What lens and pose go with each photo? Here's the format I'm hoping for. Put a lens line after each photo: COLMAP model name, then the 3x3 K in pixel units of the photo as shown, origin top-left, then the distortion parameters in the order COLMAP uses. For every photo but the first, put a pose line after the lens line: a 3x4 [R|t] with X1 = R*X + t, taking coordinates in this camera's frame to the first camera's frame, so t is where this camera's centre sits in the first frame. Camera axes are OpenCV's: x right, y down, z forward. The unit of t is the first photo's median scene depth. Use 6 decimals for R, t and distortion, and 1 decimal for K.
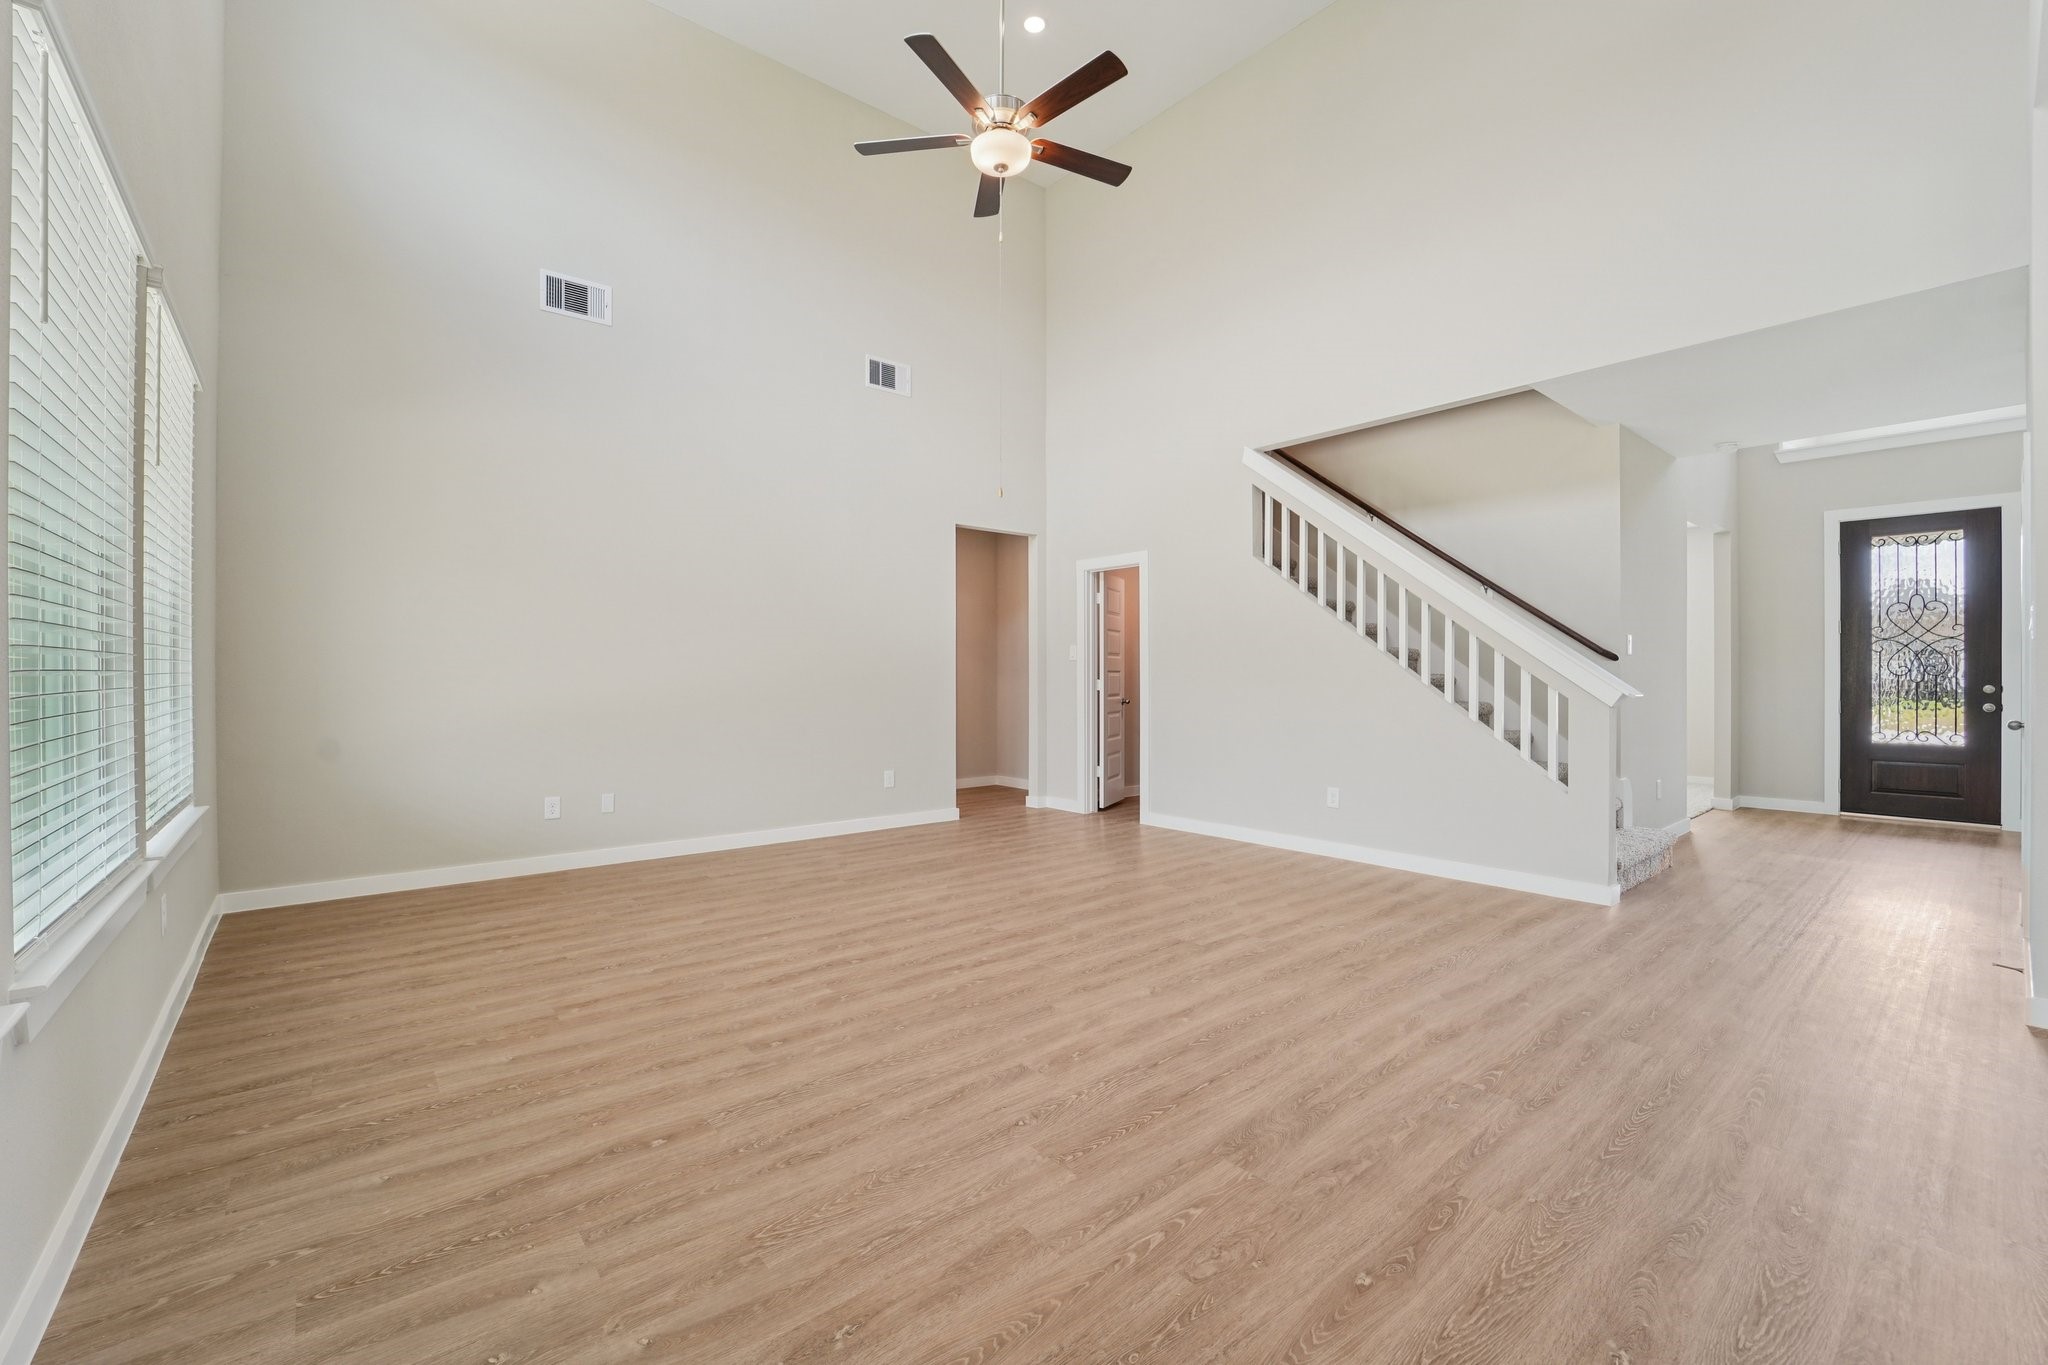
lens RADIAL K [[844.2, 0, 1028.6], [0, 844.2, 677.3], [0, 0, 1]] dist [-0.008256, 0.000148]
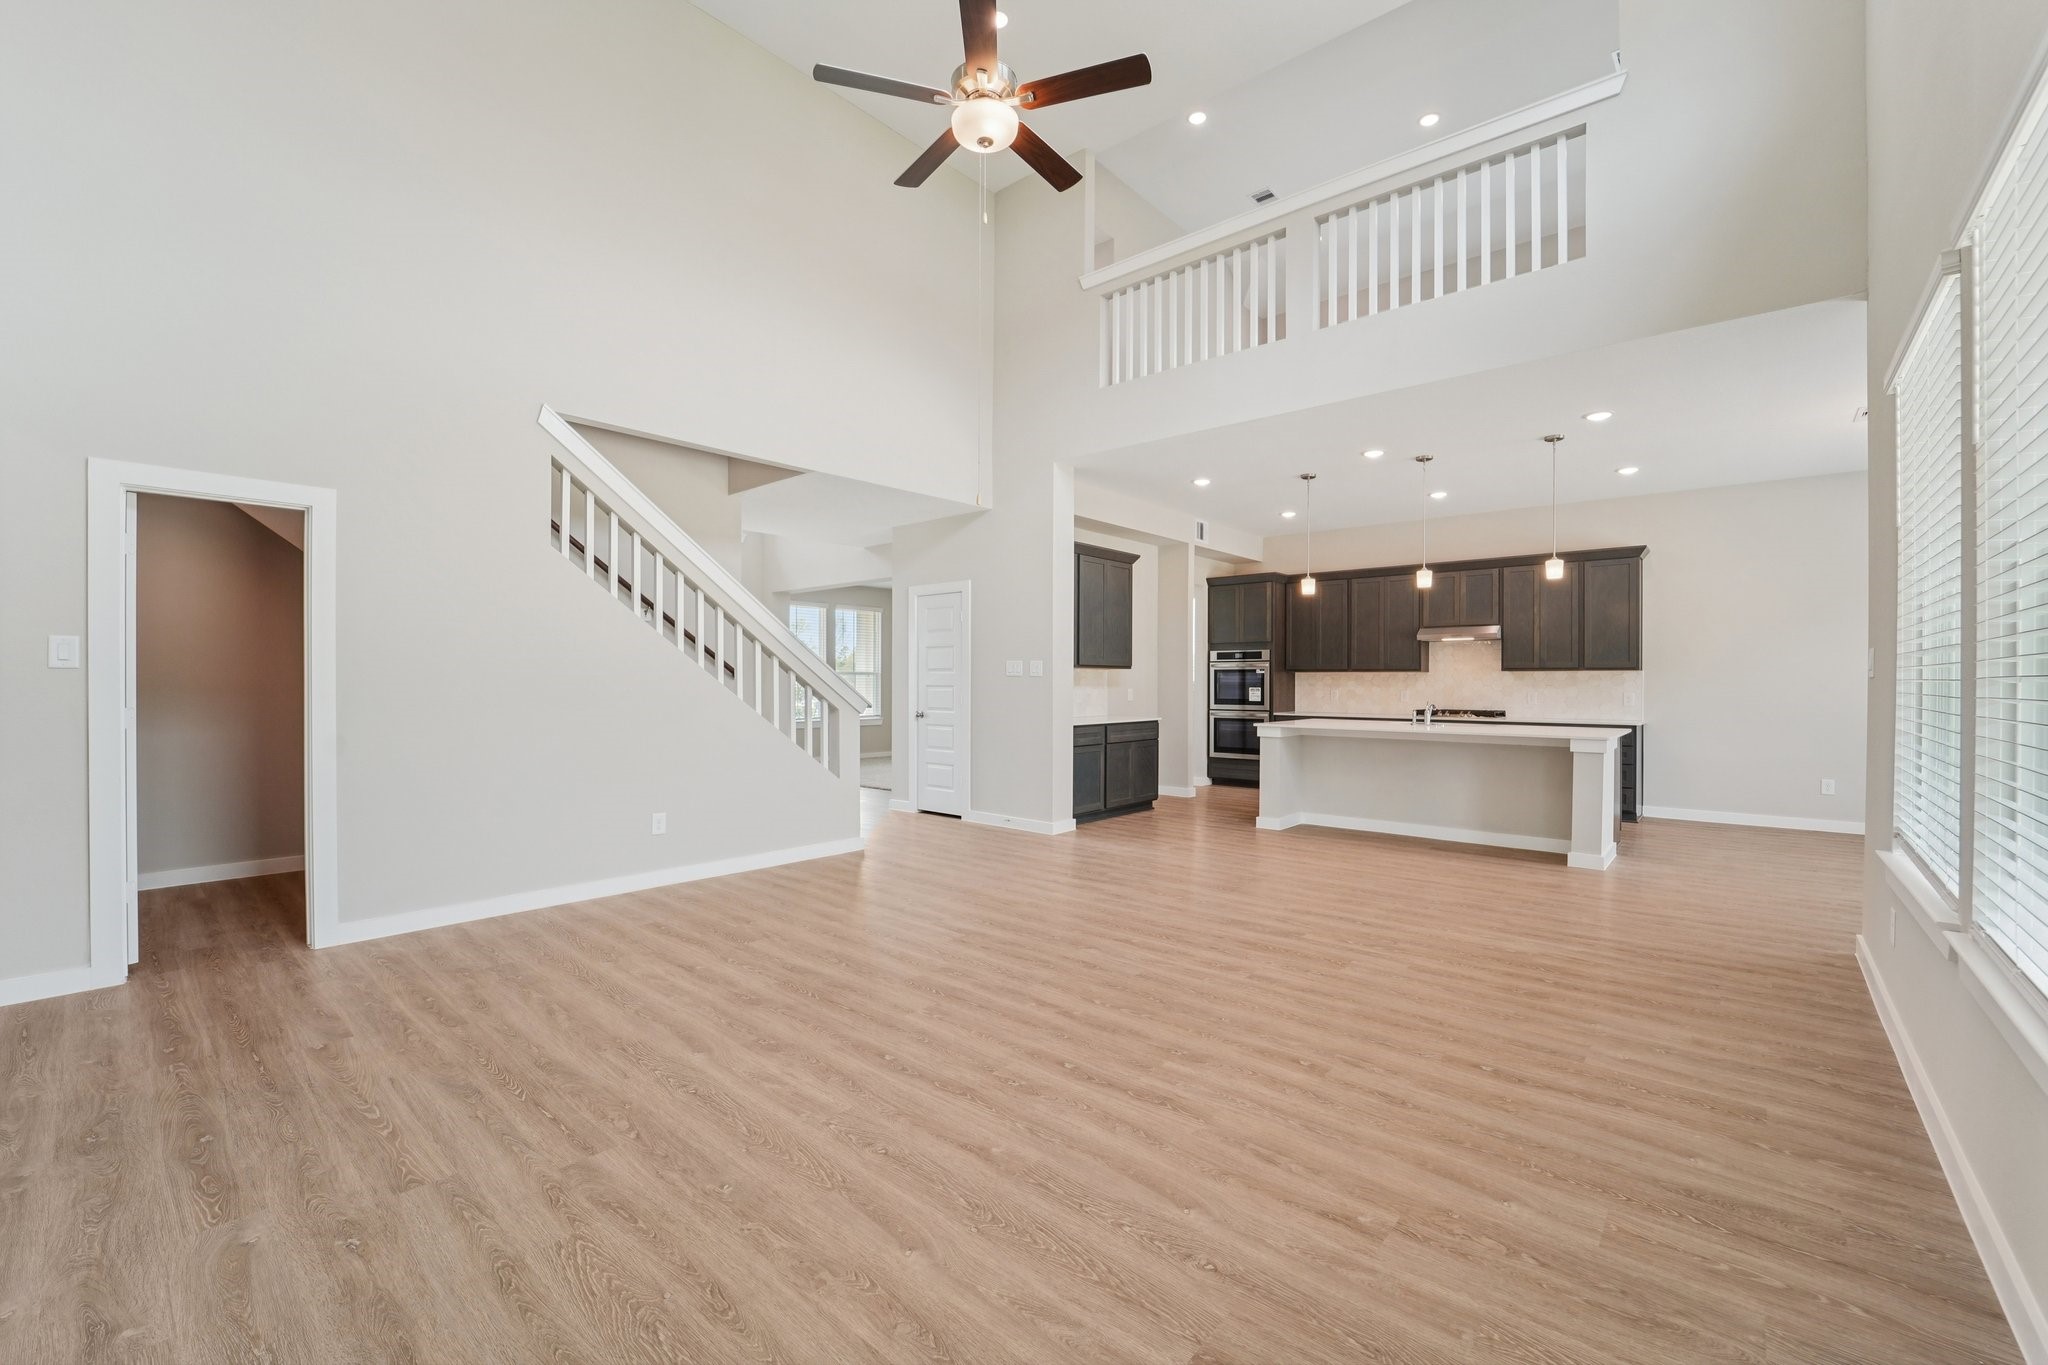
lens RADIAL K [[844.2, 0, 1029.8], [0, 844.2, 684.6], [0, 0, 1]] dist [-0.008256, 0.000148]
pose [[-0.164947, -0.001899, 0.986301, -1.060326], [-0.002207, 0.999996, 0.001556, -0.022527], [-0.986300, -0.001920, -0.164950, 1.266643]]
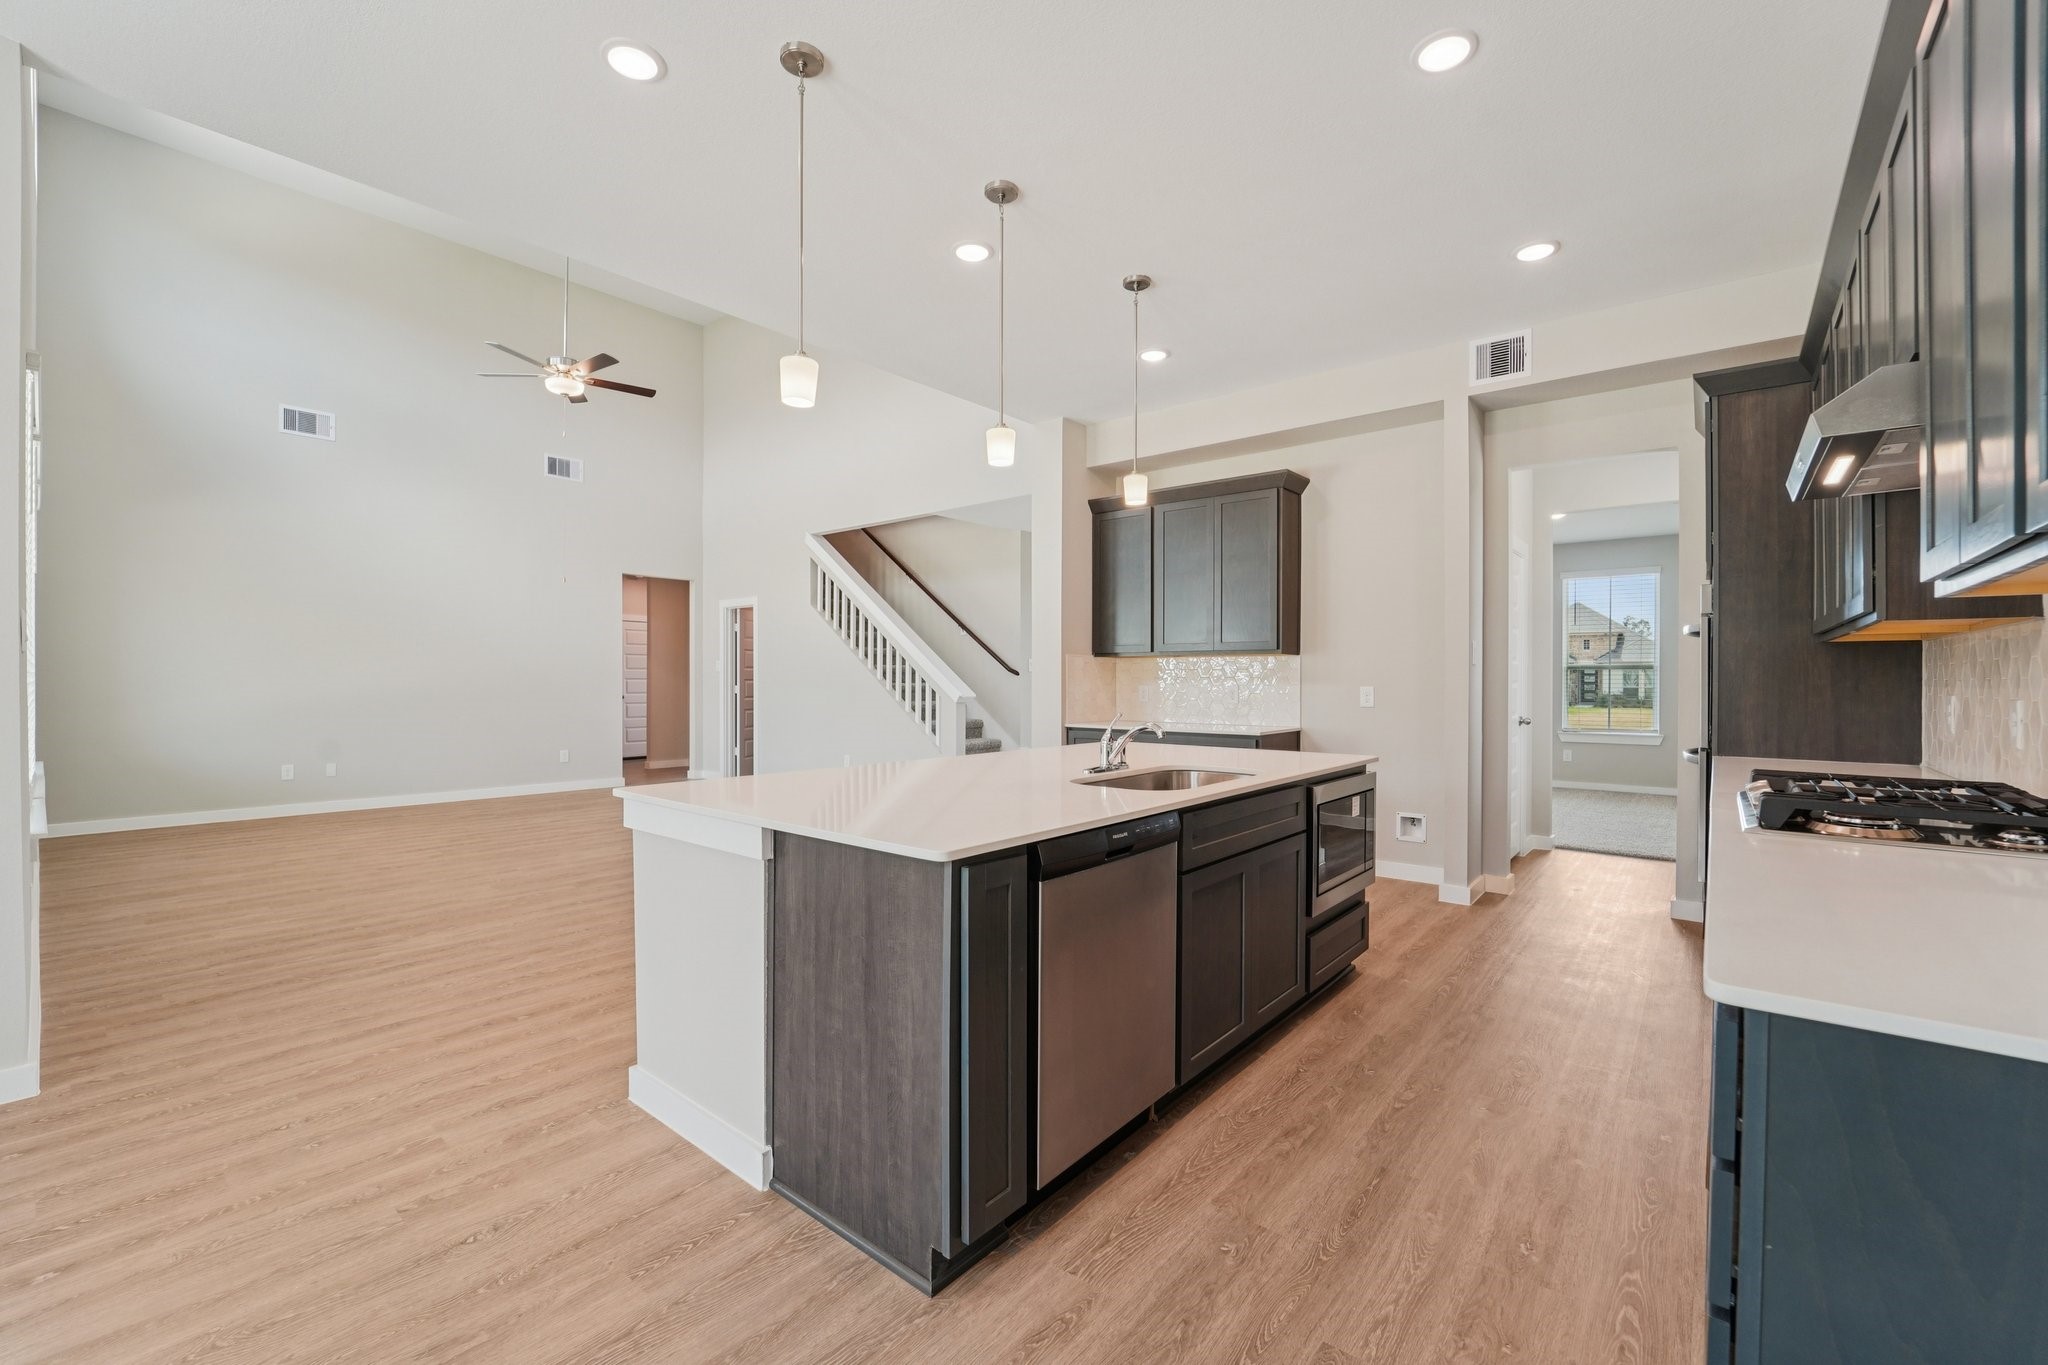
lens RADIAL K [[844.2, 0, 1019.1], [0, 844.2, 686.7], [0, 0, 1]] dist [-0.008256, 0.000148]
pose [[0.986164, 0.003399, 0.165737, 0.718163], [-0.004240, 0.999980, 0.004723, -0.010700], [-0.165718, -0.005360, 0.986159, -1.045379]]
